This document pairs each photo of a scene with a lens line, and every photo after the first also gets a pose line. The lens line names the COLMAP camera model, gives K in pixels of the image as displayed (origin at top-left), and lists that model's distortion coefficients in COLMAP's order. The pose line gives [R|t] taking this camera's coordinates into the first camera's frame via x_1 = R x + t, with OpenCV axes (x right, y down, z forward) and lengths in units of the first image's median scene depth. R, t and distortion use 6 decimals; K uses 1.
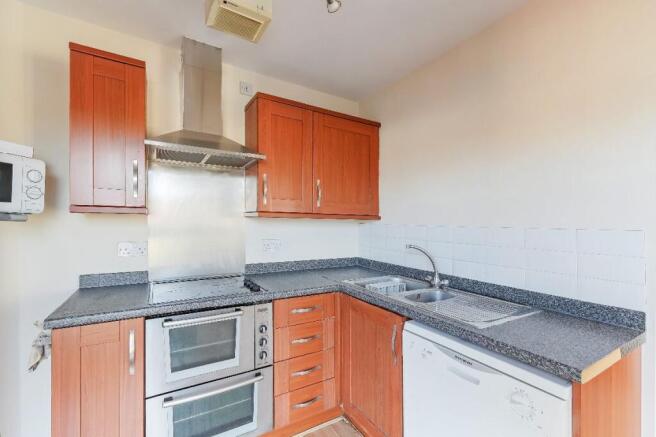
lens RADIAL K [[286.4, 0, 326.9], [0, 286.4, 220.7], [0, 0, 1]] dist [0.014989, 0.000453]
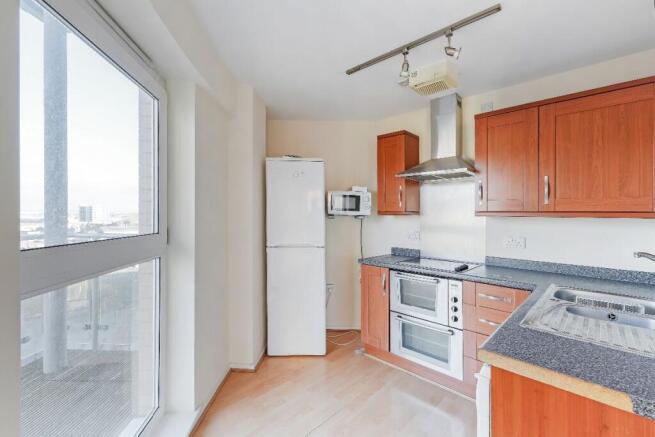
lens RADIAL K [[285.9, 0, 327.0], [0, 285.9, 218.3], [0, 0, 1]] dist [0.014989, 0.000453]
pose [[0.272912, -0.003139, -0.962034, 0.890428], [-0.008477, 0.999948, -0.005667, 0.011379], [0.962002, 0.009702, 0.272872, 0.059414]]
